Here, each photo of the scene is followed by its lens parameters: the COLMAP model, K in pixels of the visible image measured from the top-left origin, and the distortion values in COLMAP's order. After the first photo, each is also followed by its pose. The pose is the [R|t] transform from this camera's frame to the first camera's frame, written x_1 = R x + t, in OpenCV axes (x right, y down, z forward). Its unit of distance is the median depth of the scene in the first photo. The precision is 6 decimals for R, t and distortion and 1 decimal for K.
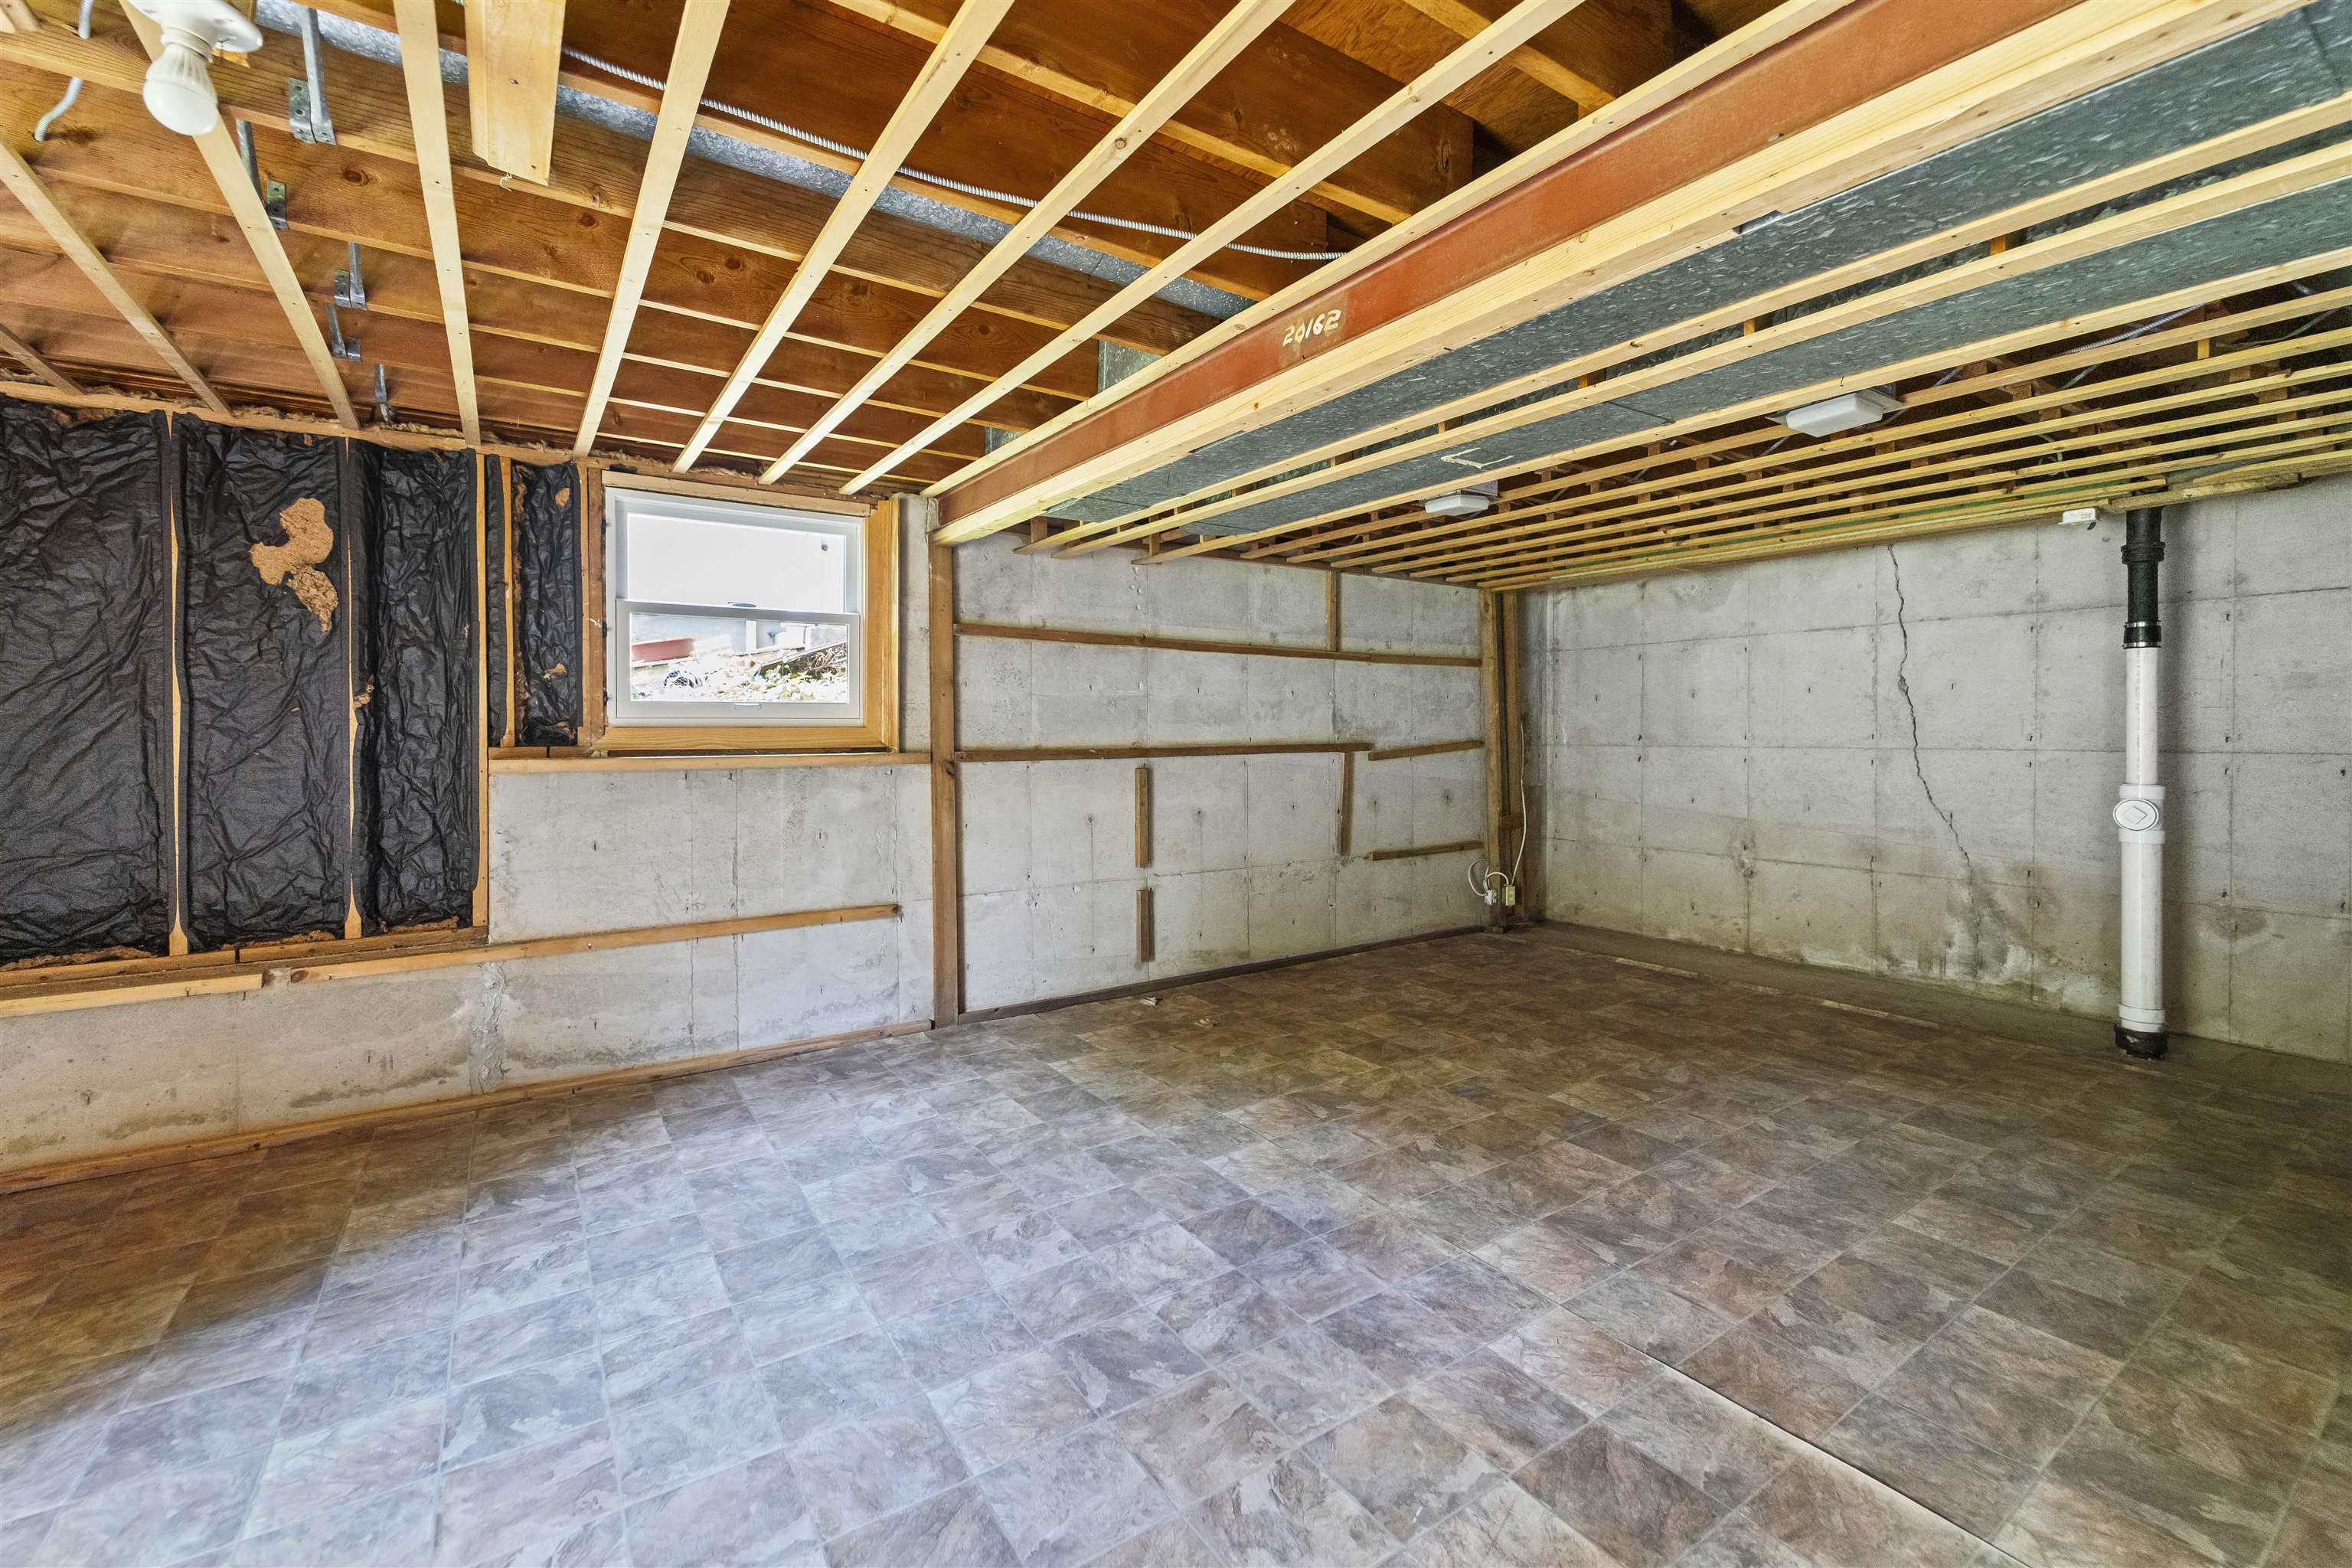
lens RADIAL K [[974.0, 0, 1174.2], [0, 974.0, 738.5], [0, 0, 1]] dist [0.003105, -0.002136]
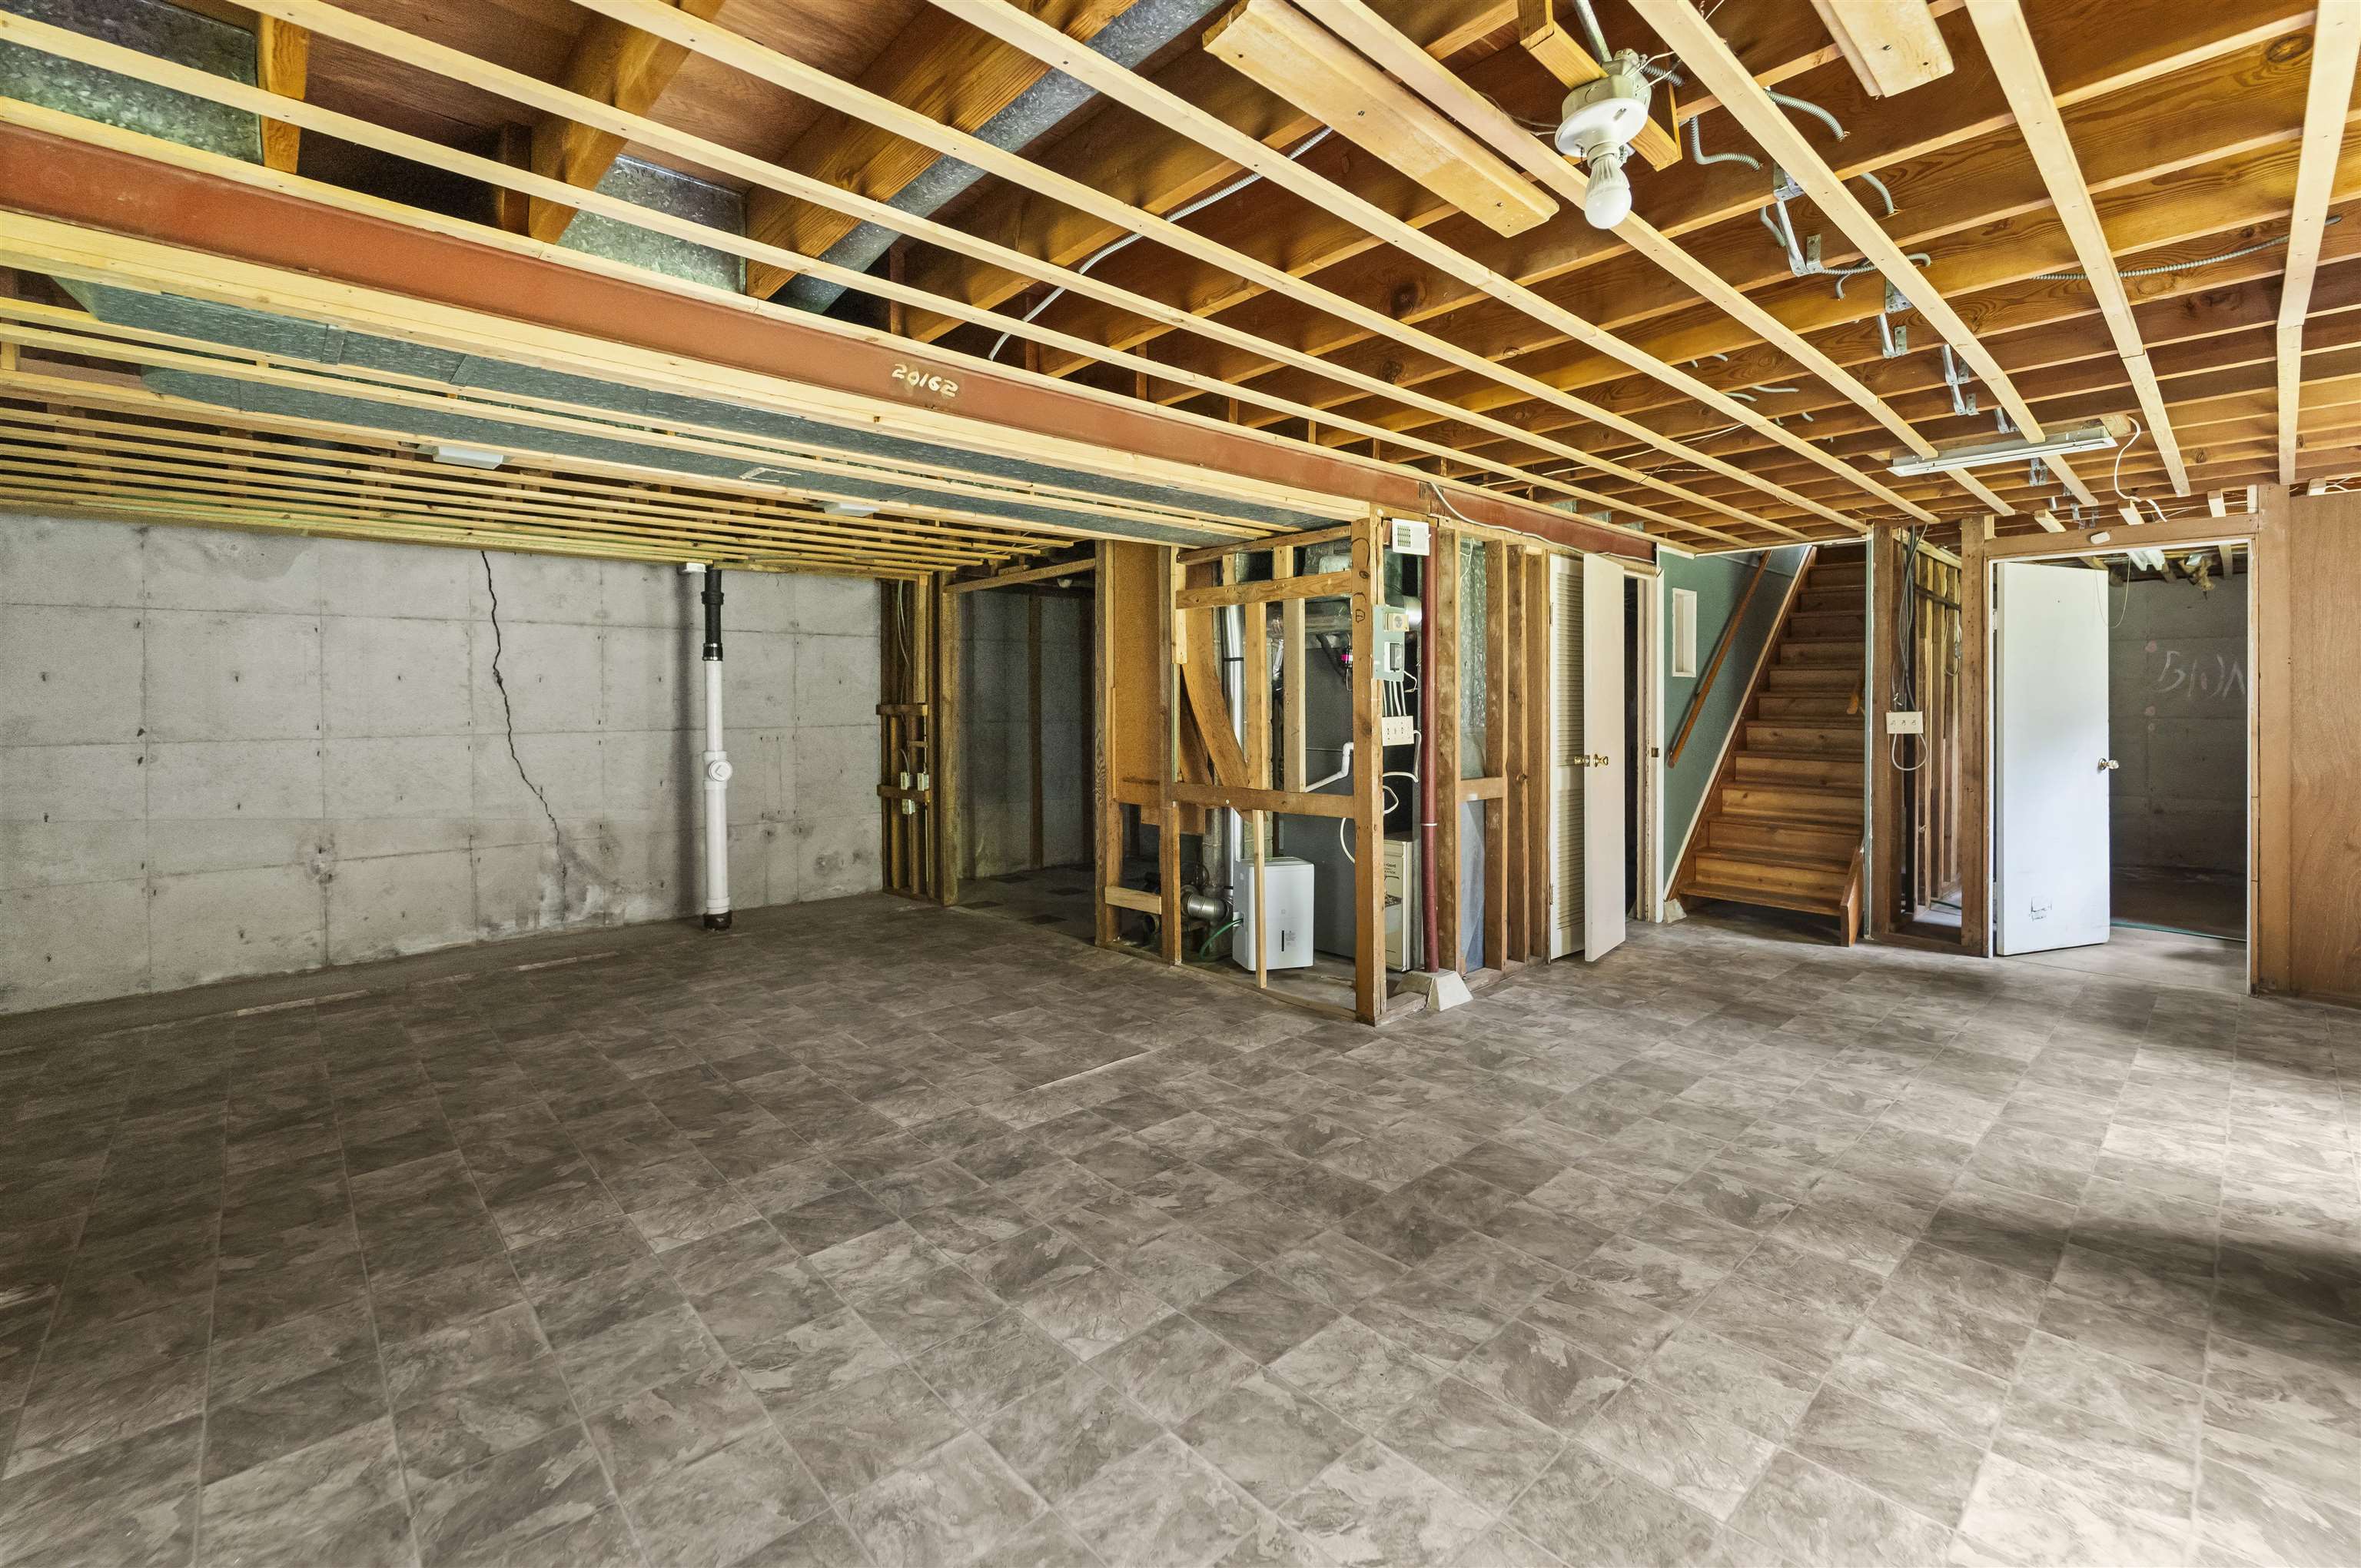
lens RADIAL K [[962.5, 0, 1202.9], [0, 962.5, 714.2], [0, 0, 1]] dist [0.000728, -0.001623]
pose [[-0.151590, -0.008047, 0.988411, -0.770465], [0.018882, 0.999761, 0.011035, -0.015597], [-0.988263, 0.020336, -0.151402, 0.611757]]
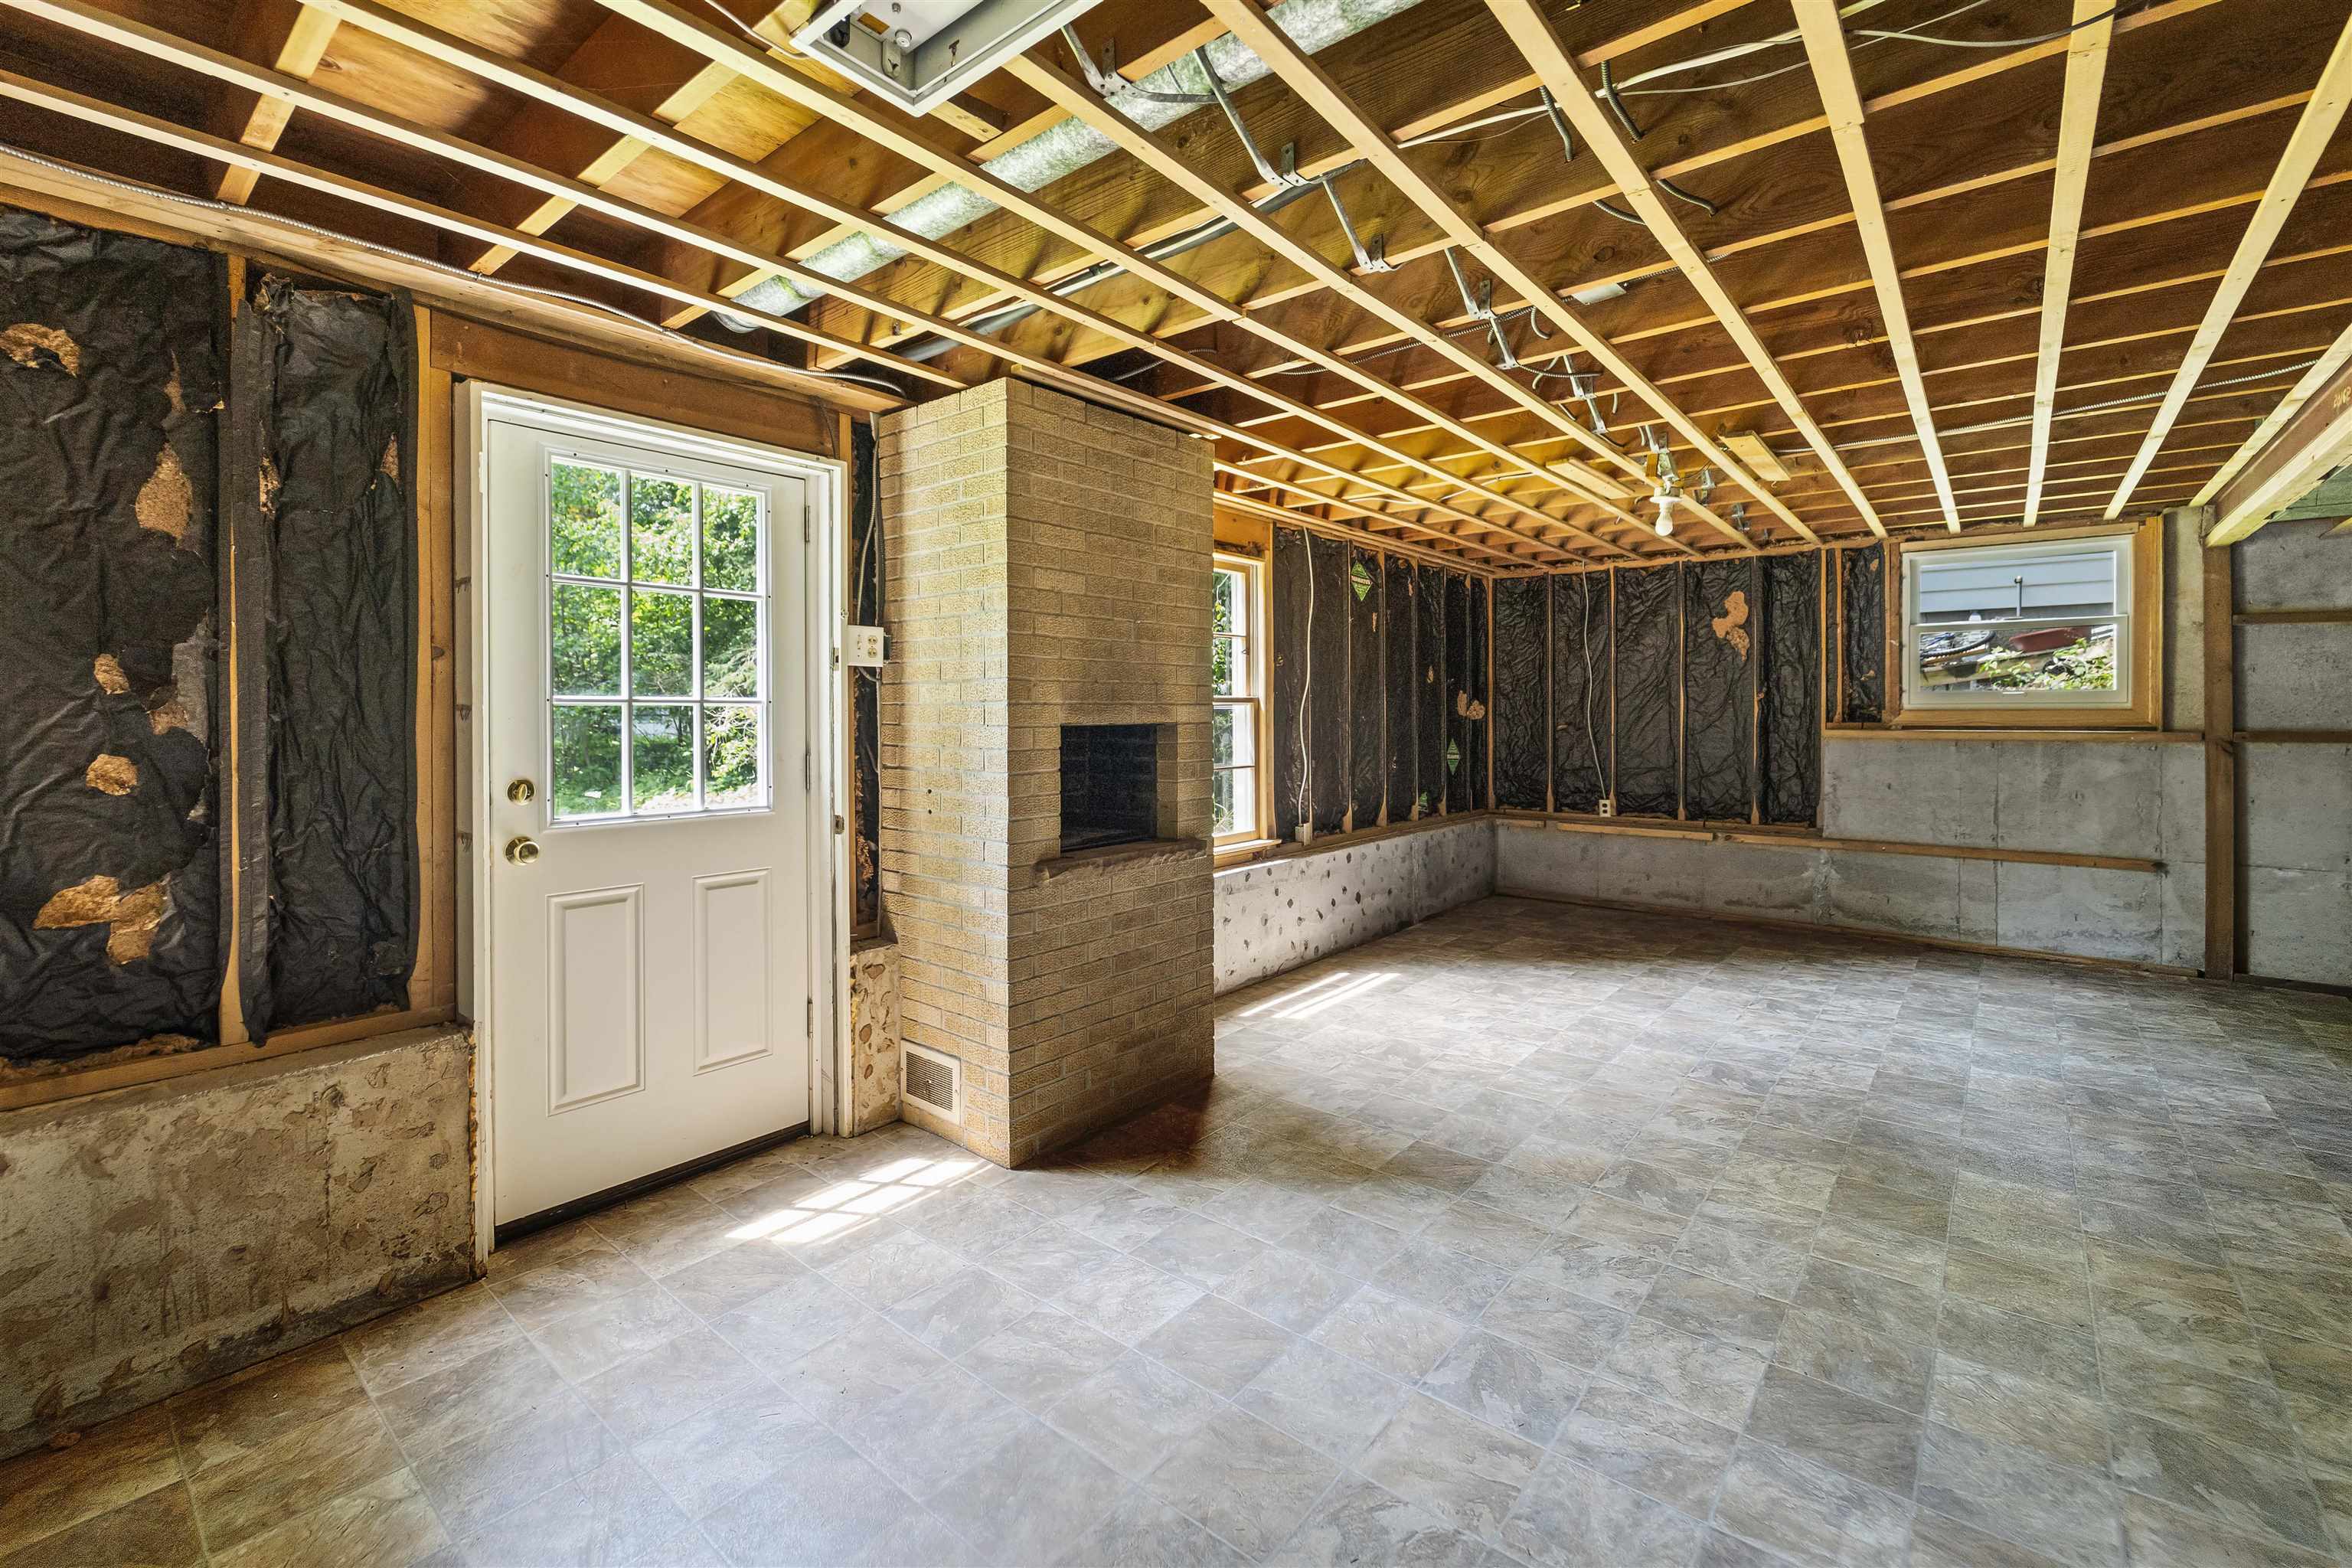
lens RADIAL K [[974.0, 0, 1183.5], [0, 974.0, 719.9], [0, 0, 1]] dist [0.003105, -0.002136]
pose [[0.273471, 0.007210, -0.961853, 0.611051], [-0.008831, 0.999949, 0.004985, 0.005924], [0.961840, 0.007131, 0.273521, -0.527150]]
